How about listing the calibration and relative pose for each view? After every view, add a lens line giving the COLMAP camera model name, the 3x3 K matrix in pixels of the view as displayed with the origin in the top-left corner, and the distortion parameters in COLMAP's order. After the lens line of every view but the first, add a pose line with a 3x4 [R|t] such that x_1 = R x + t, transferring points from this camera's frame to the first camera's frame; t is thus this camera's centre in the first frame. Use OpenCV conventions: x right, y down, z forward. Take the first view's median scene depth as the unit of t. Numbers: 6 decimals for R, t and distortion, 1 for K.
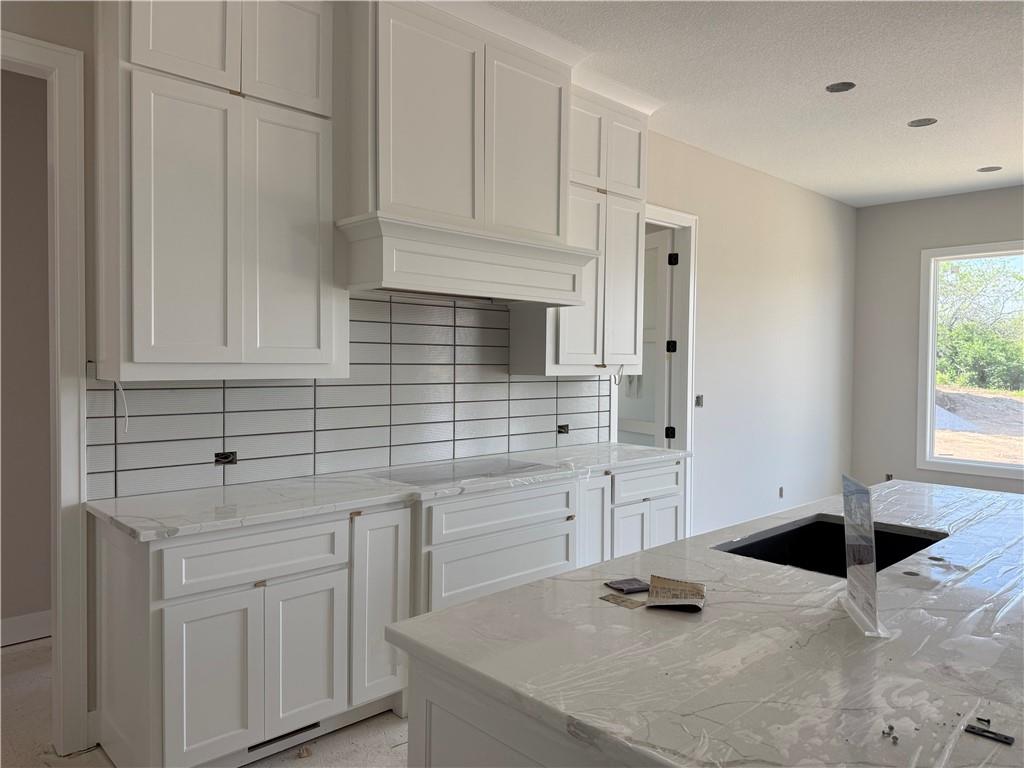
lens RADIAL K [[709.8, 0, 512.0], [0, 709.8, 384.0], [0, 0, 1]] dist [0.029278, -0.001046]
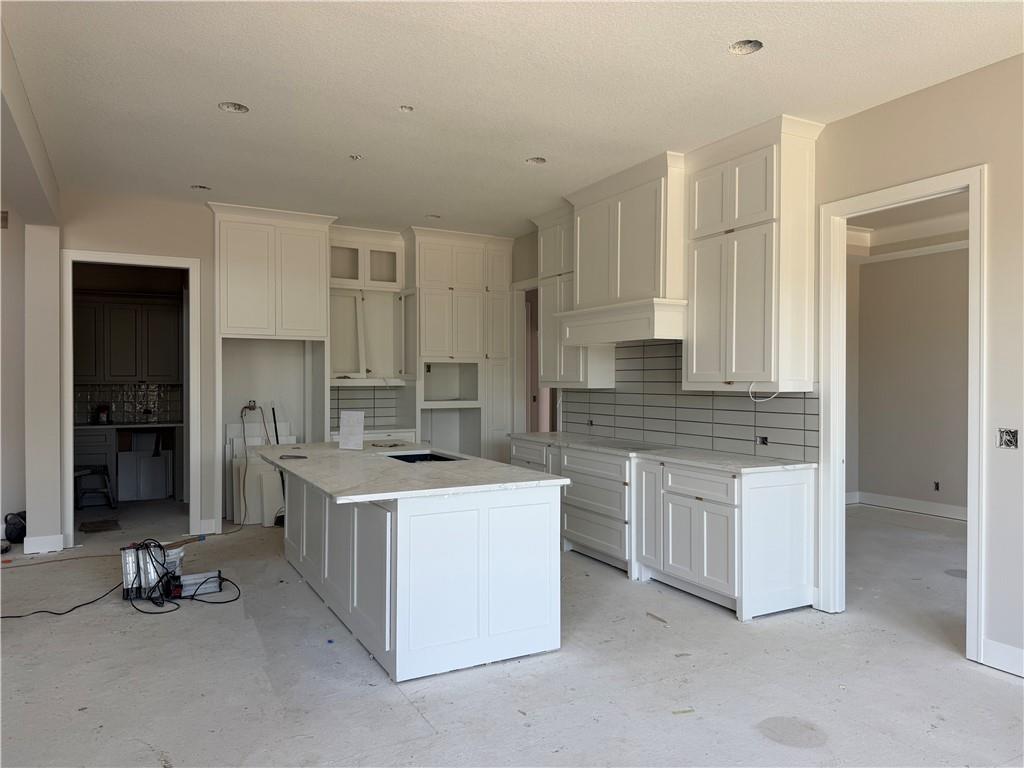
lens RADIAL K [[709.8, 0, 512.0], [0, 709.8, 384.0], [0, 0, 1]] dist [0.029278, -0.001046]
pose [[-0.250568, 0.004100, -0.968090, 1.664016], [-0.025476, 0.999617, 0.010827, -0.035067], [0.967764, 0.027376, -0.250368, 1.183086]]
